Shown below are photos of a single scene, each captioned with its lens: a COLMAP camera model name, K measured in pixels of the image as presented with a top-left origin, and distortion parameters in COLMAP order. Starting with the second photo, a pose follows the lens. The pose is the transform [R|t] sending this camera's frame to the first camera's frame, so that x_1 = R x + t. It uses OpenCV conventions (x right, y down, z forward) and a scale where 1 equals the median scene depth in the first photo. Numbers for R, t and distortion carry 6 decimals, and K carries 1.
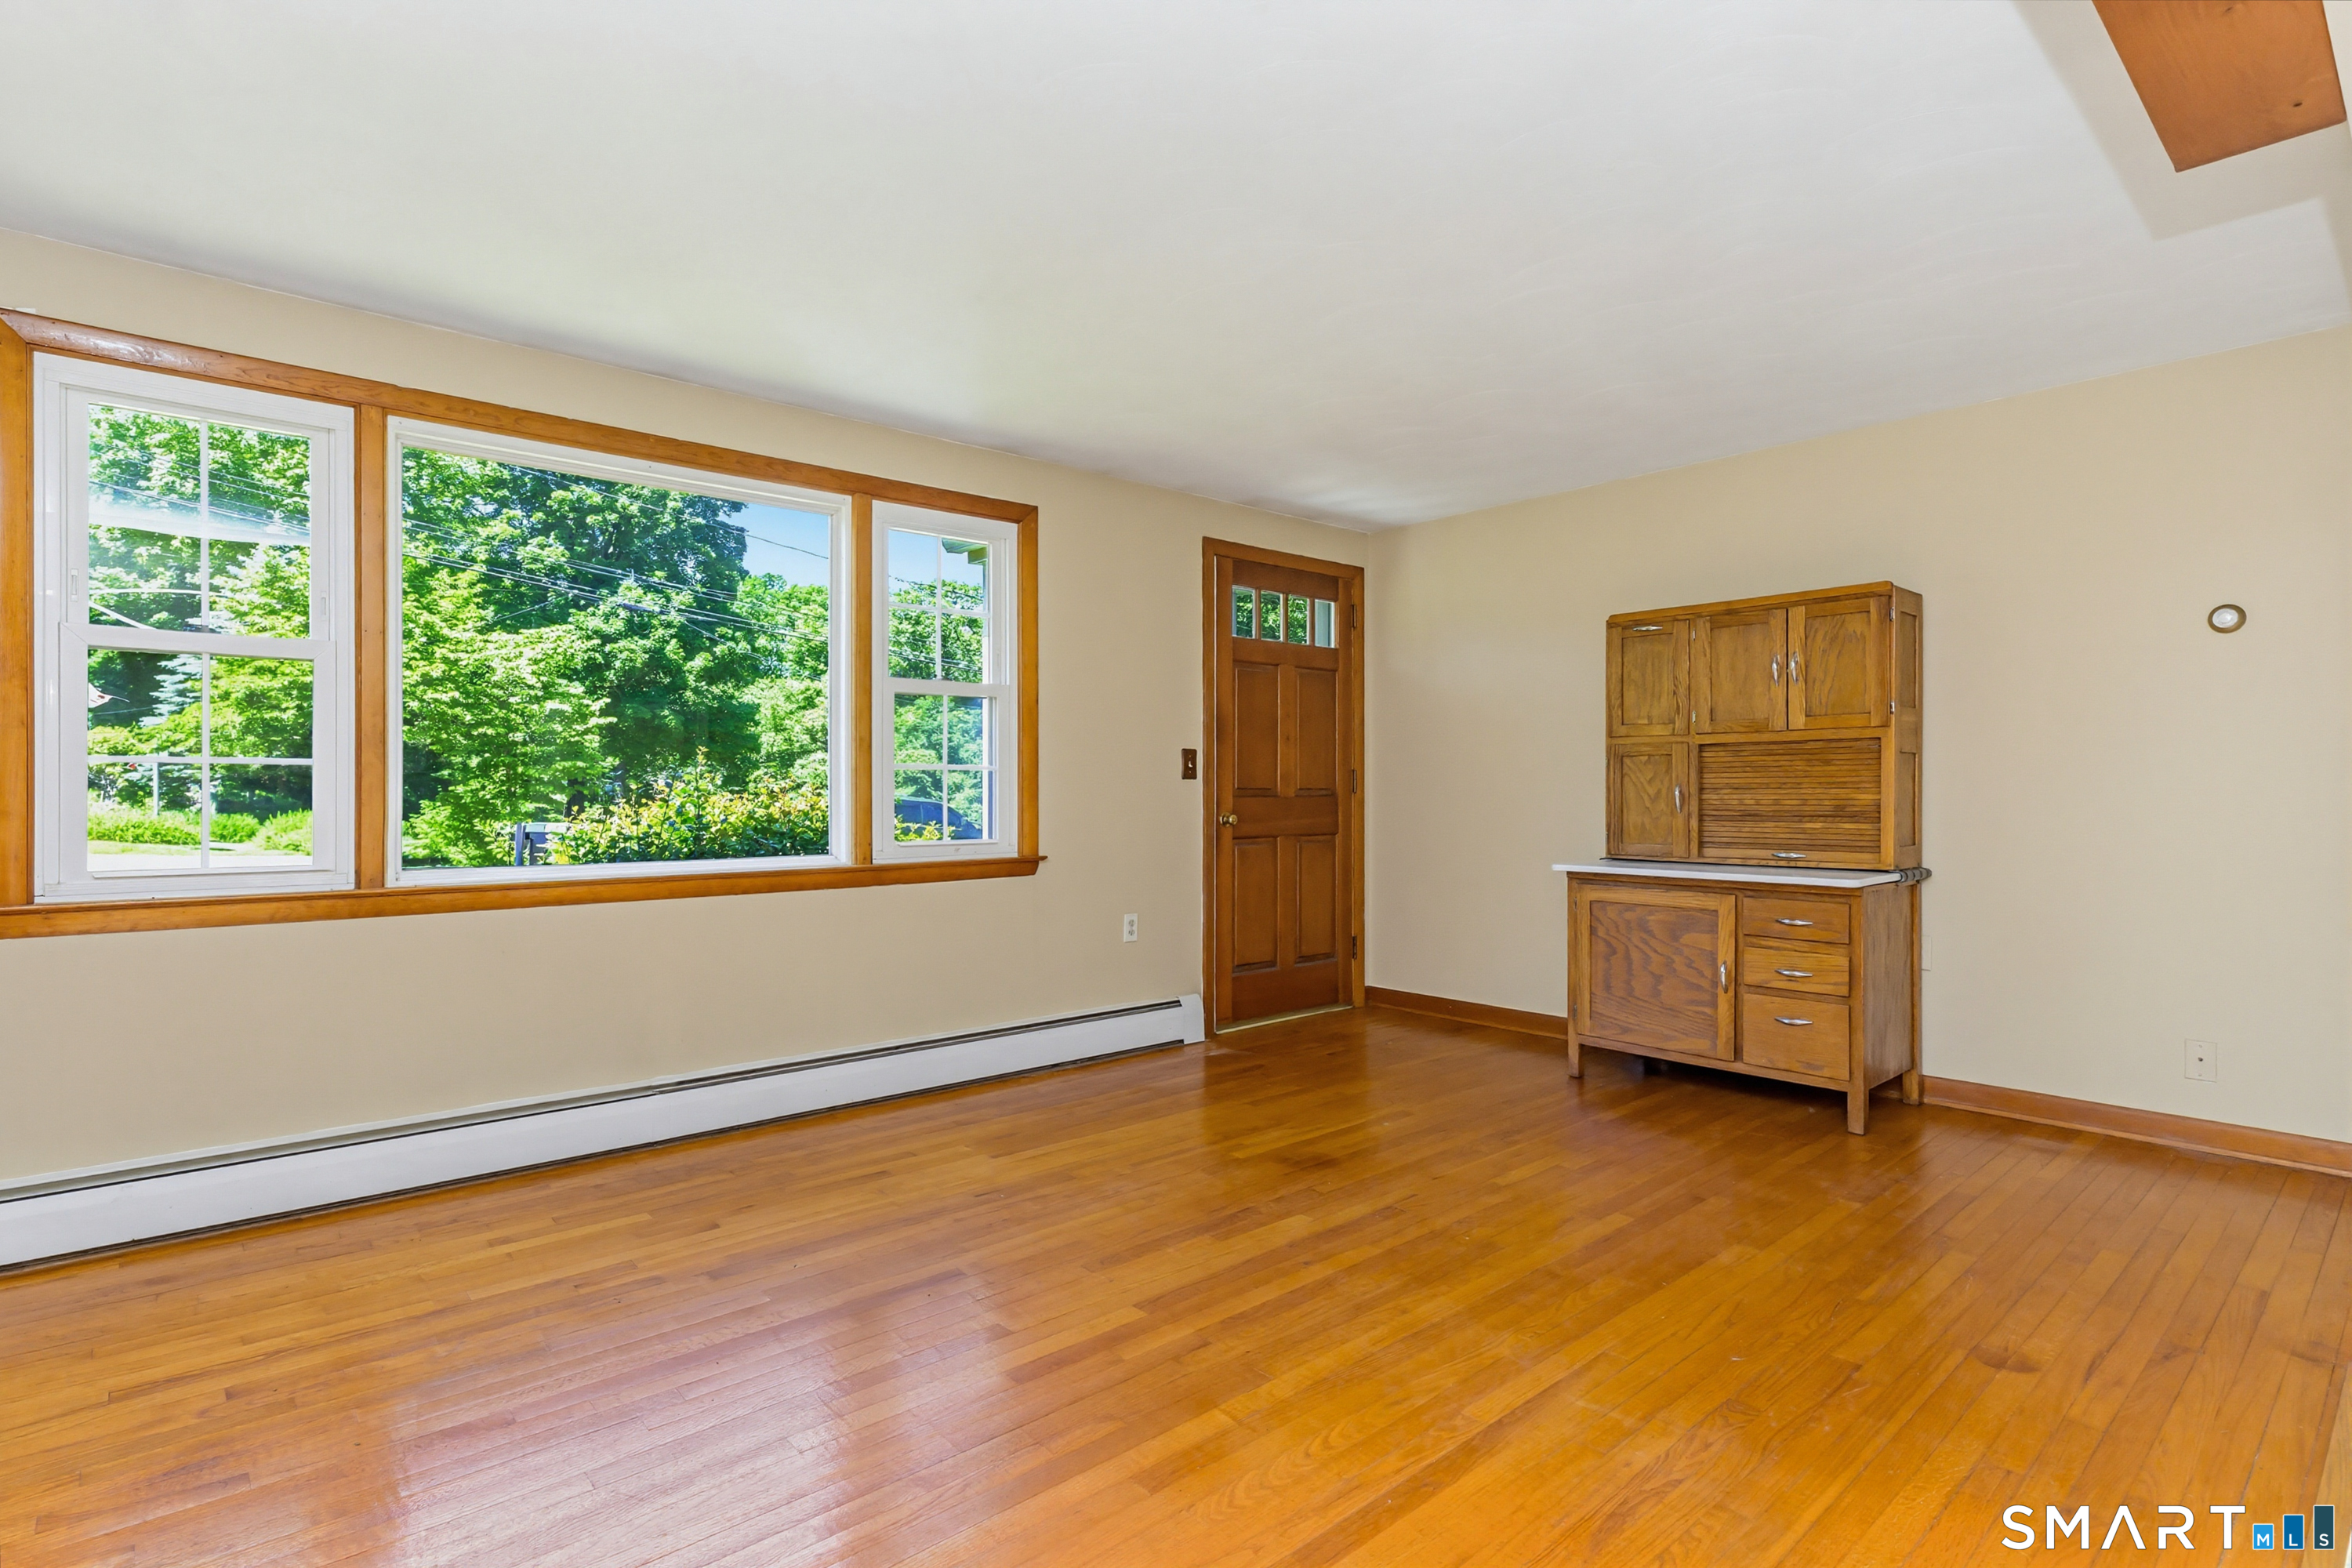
lens RADIAL K [[1149.9, 0, 1154.1], [0, 1149.9, 785.7], [0, 0, 1]] dist [-0.001887, 0.001494]
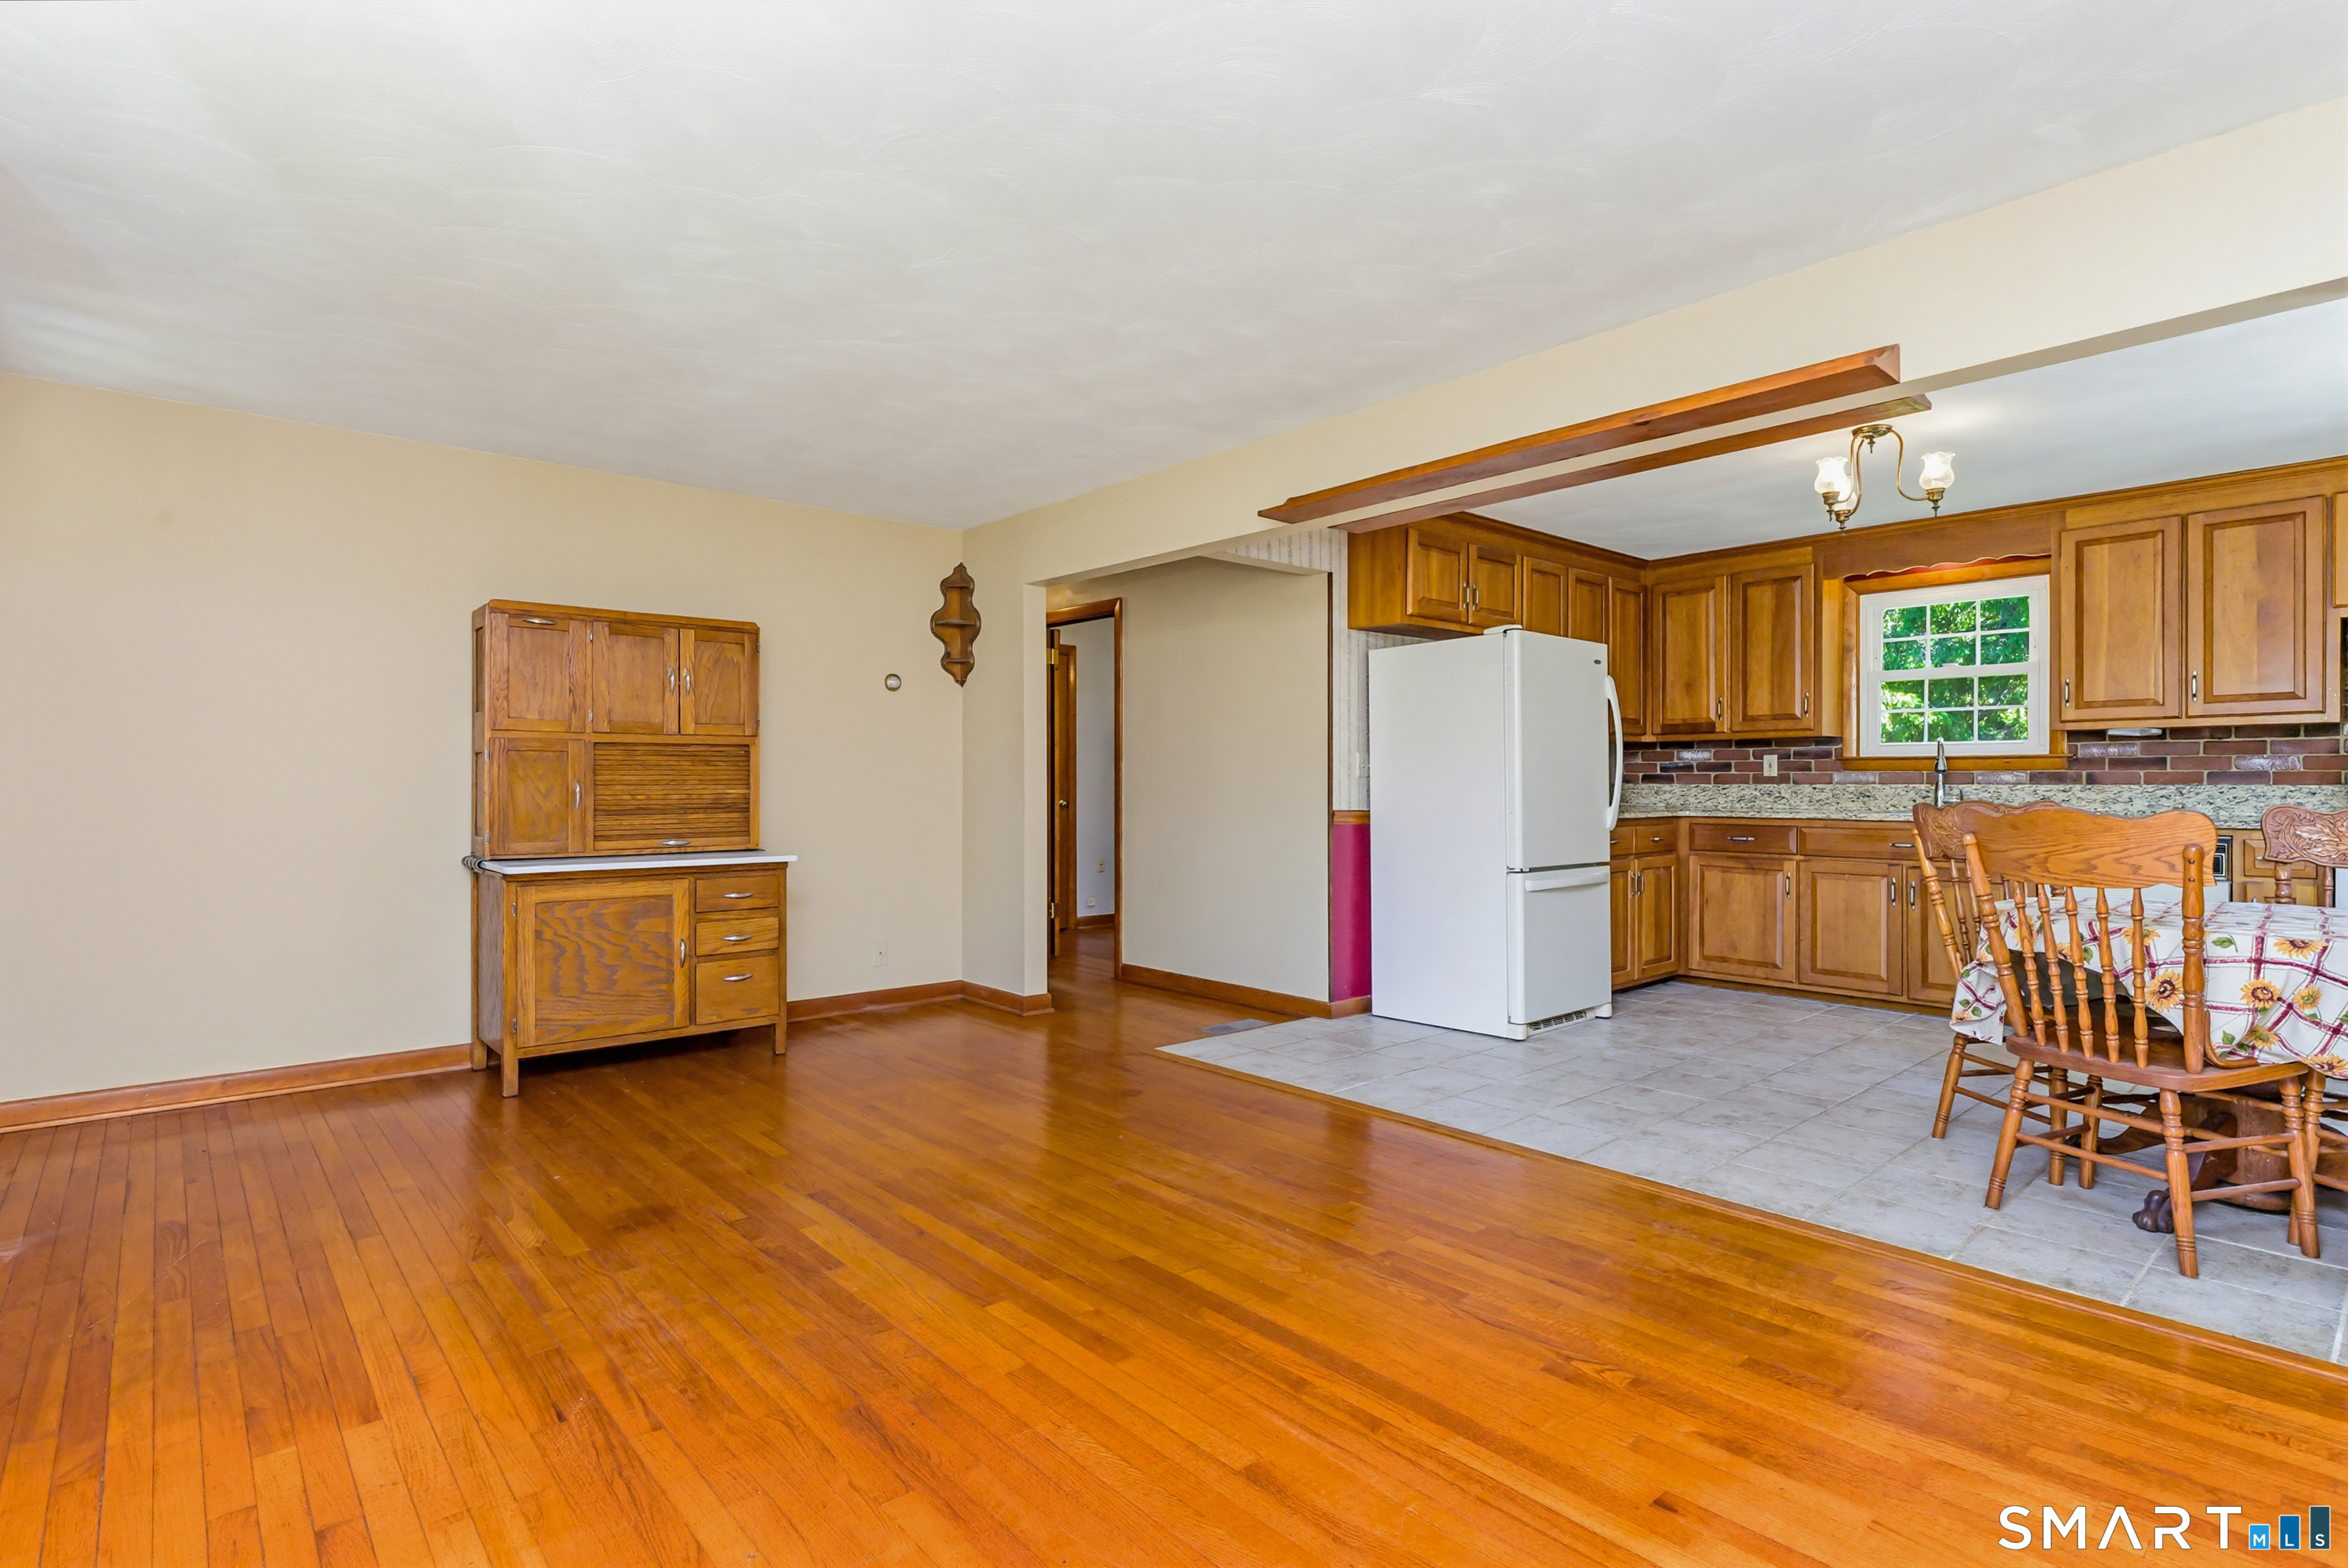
lens RADIAL K [[1148.0, 0, 1171.0], [0, 1148.0, 783.8], [0, 0, 1]] dist [-0.001887, 0.001494]
pose [[-0.003066, 0.007313, 0.999969, -0.605138], [0.001766, 0.999972, -0.007307, 0.010771], [-0.999994, 0.001744, -0.003079, 0.516307]]
